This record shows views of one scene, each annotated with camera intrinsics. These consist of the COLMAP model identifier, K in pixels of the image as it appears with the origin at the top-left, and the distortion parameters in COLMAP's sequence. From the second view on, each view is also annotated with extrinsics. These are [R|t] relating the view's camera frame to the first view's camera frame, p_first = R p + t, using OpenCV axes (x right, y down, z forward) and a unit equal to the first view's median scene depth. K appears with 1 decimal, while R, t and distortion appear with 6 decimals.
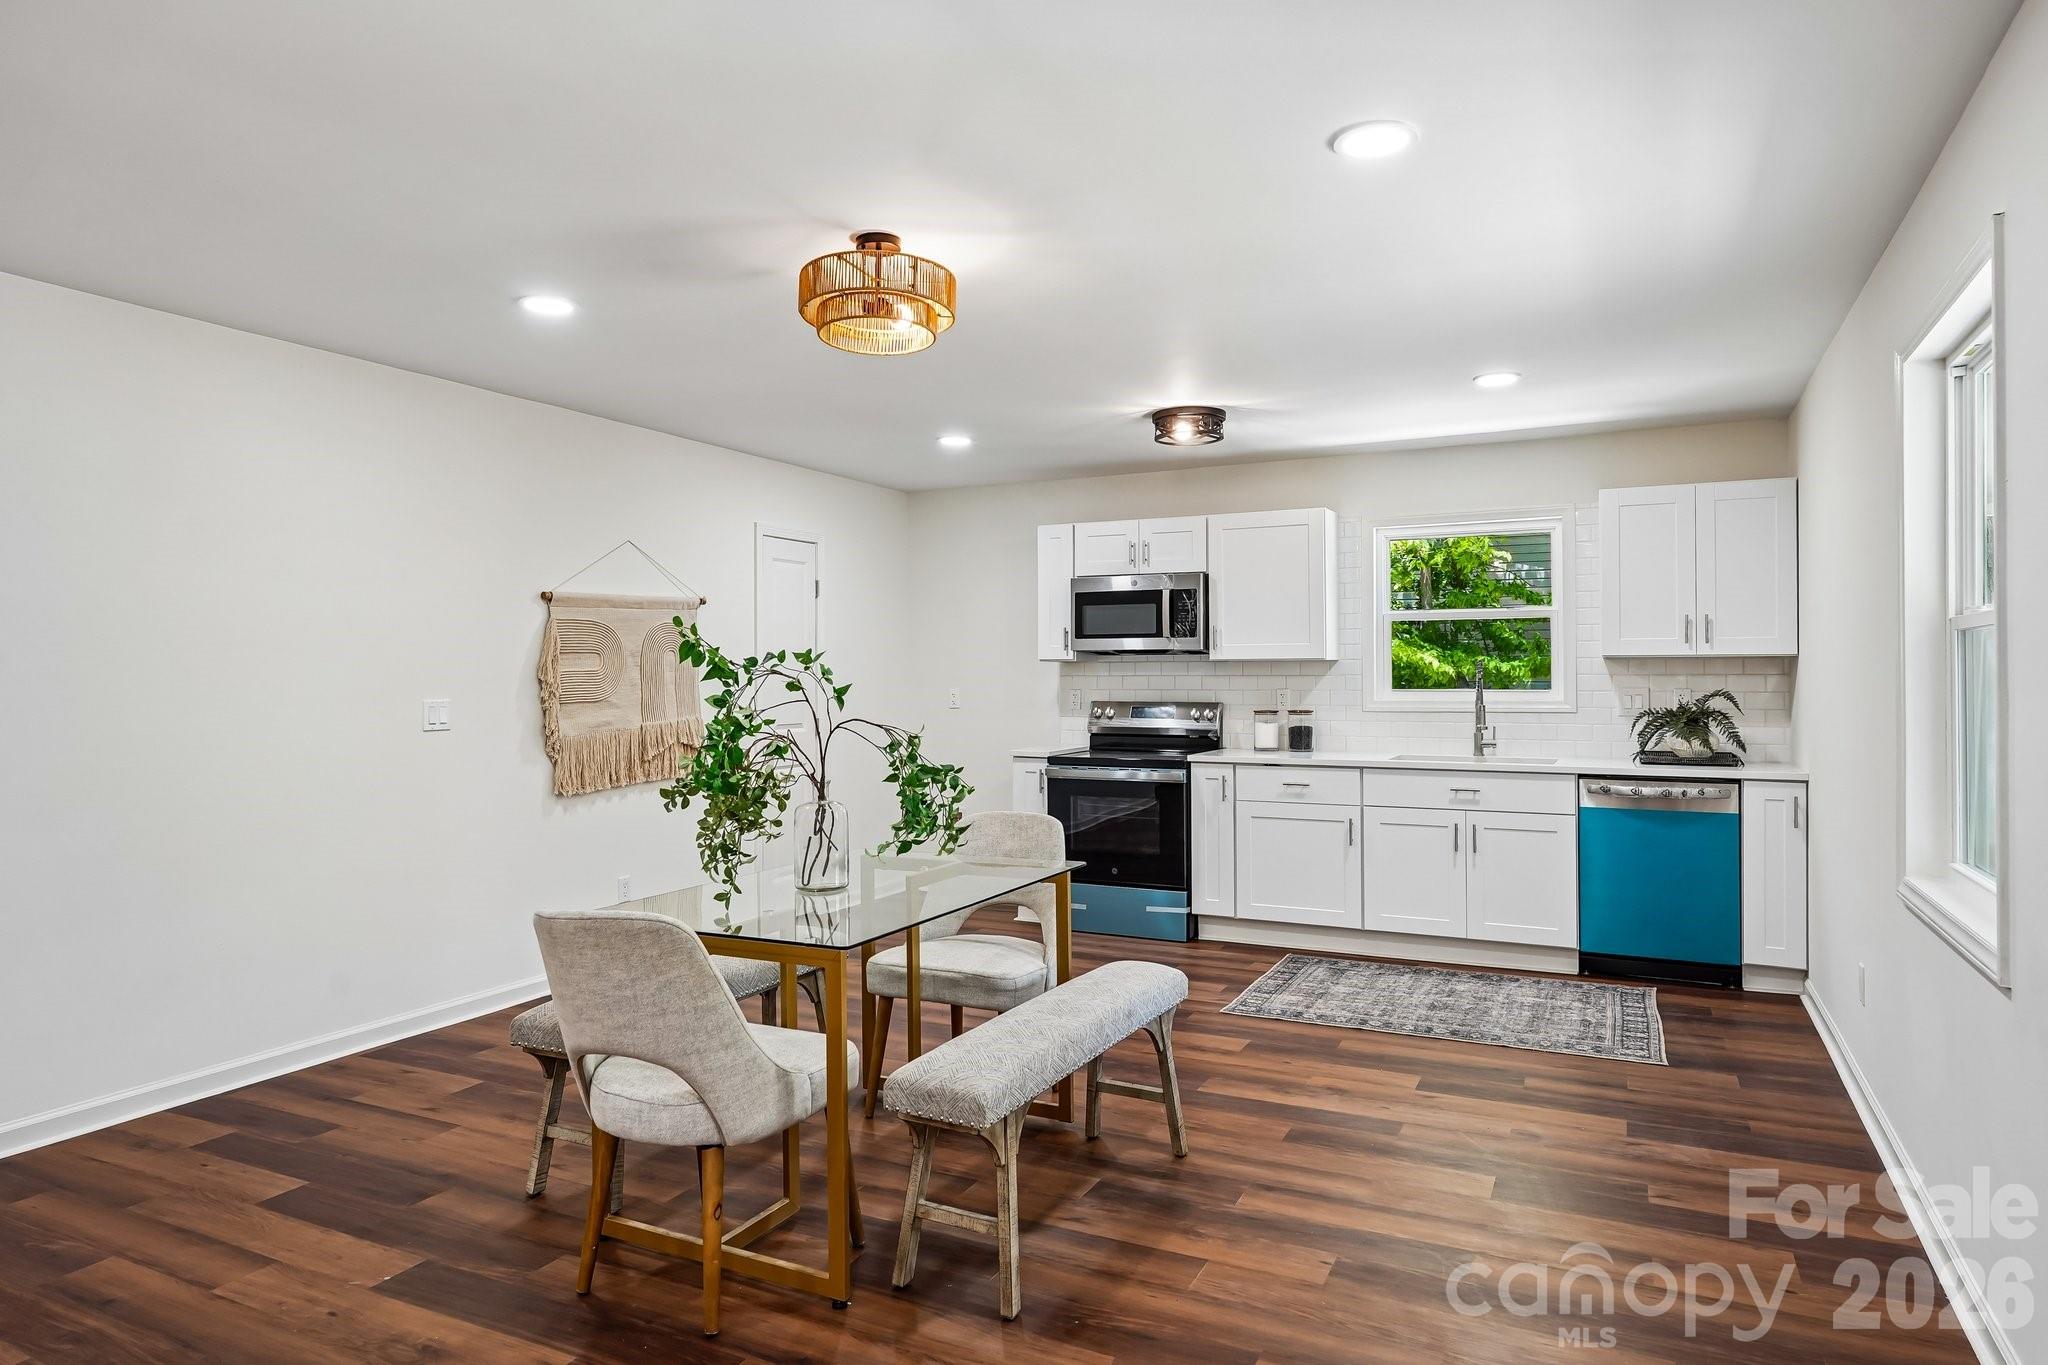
lens RADIAL K [[1203.5, 0, 1025.1], [0, 1203.5, 668.9], [0, 0, 1]] dist [-0.008266, 0.004806]
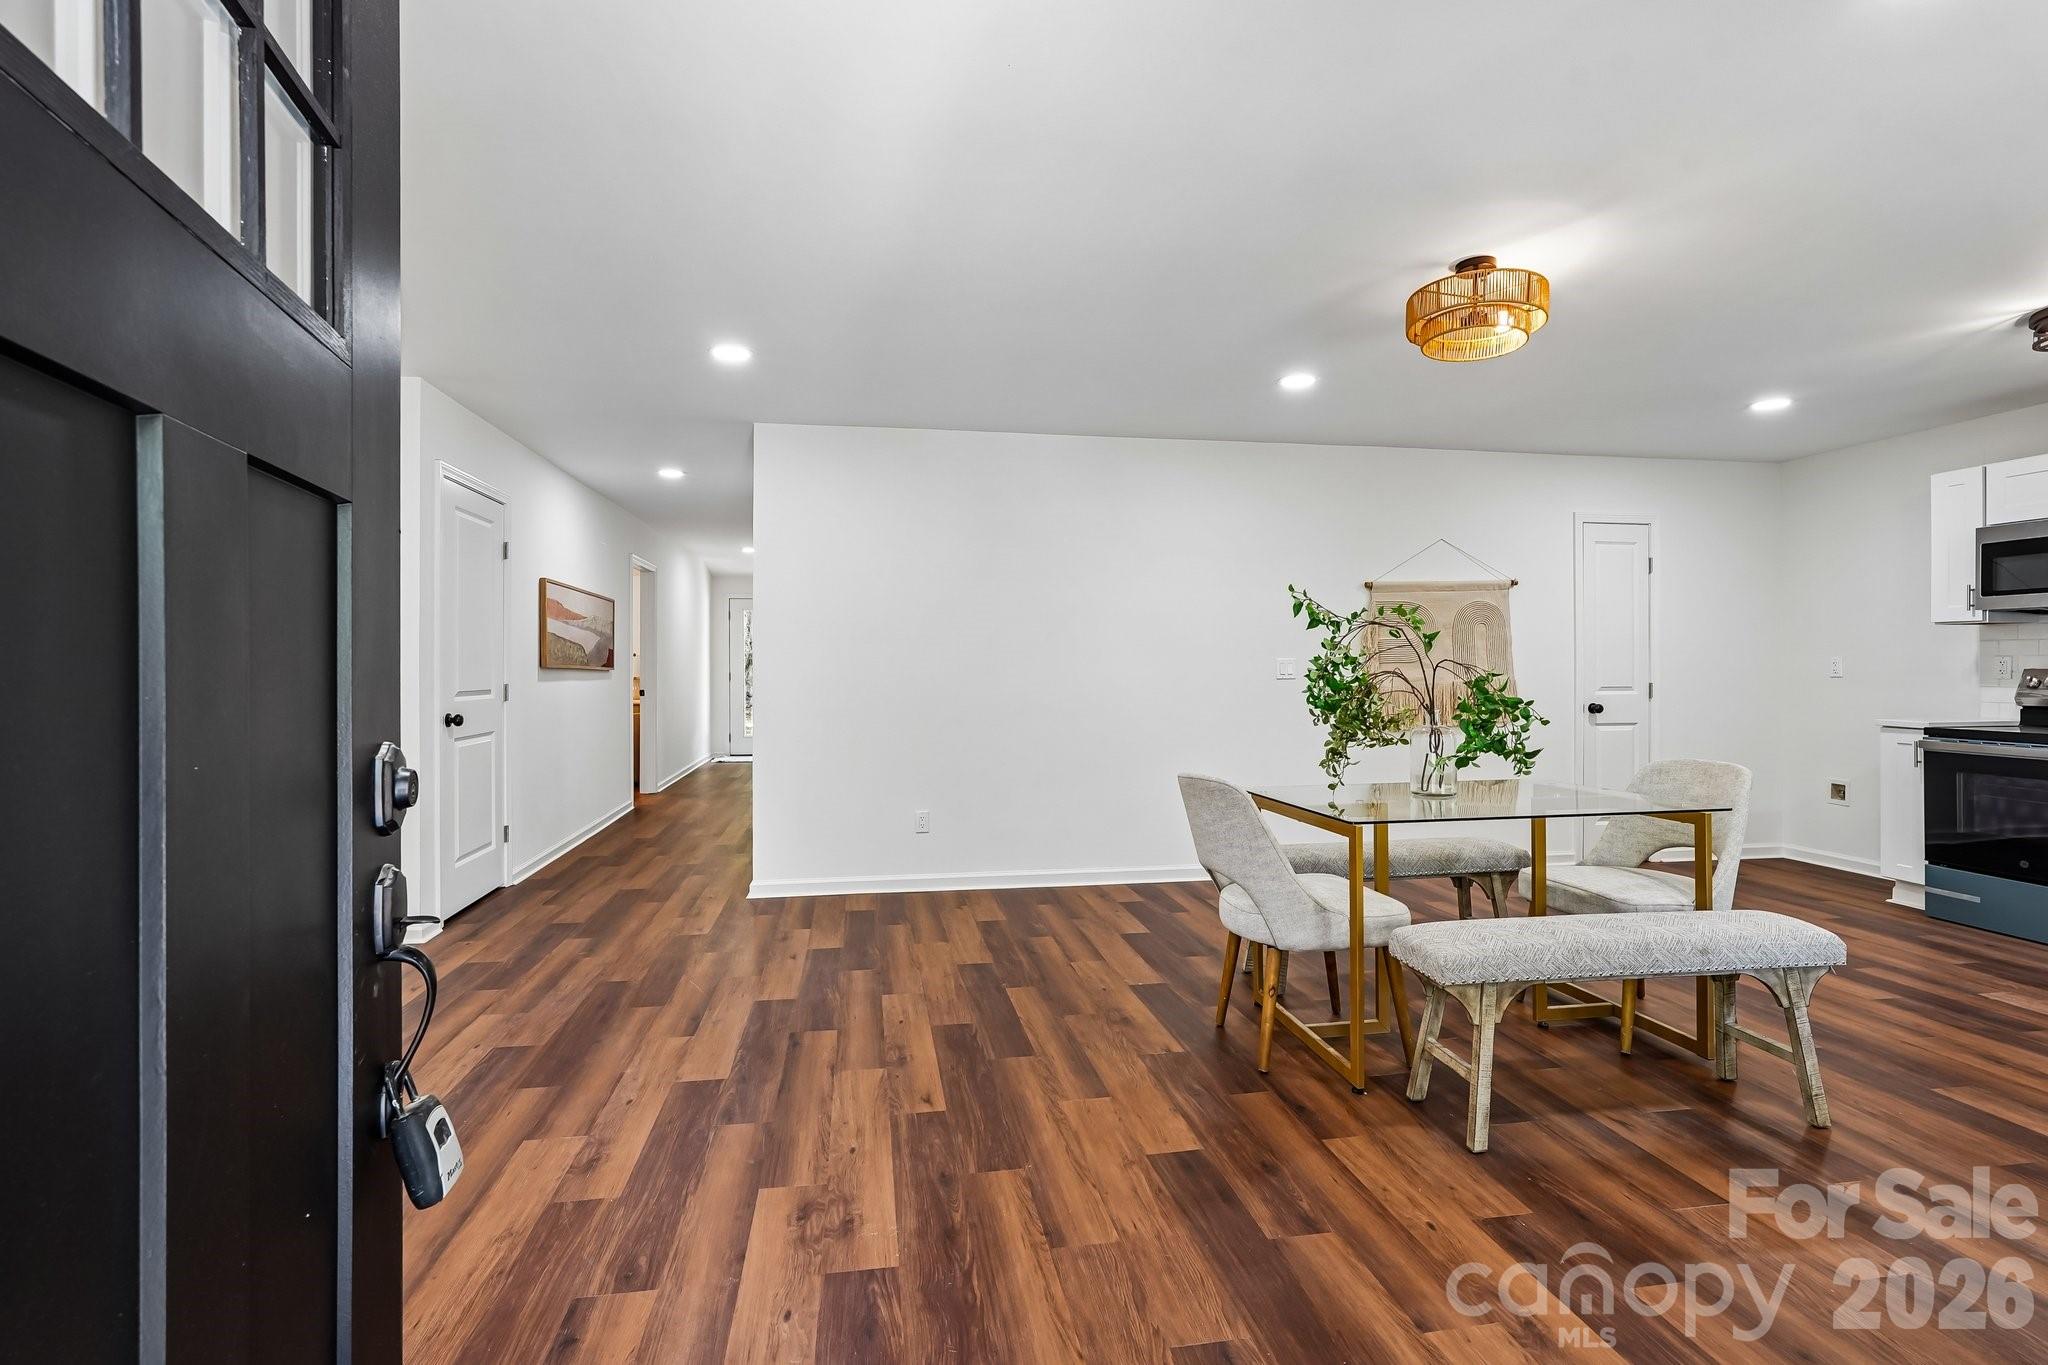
lens RADIAL K [[914.9, 0, 1018.7], [0, 914.9, 676.0], [0, 0, 1]] dist [-0.014858, 0.007569]
pose [[0.588849, 0.011000, -0.808169, 0.218356], [0.004745, 0.999843, 0.017066, 0.024440], [0.808229, -0.013884, 0.588704, 0.052871]]
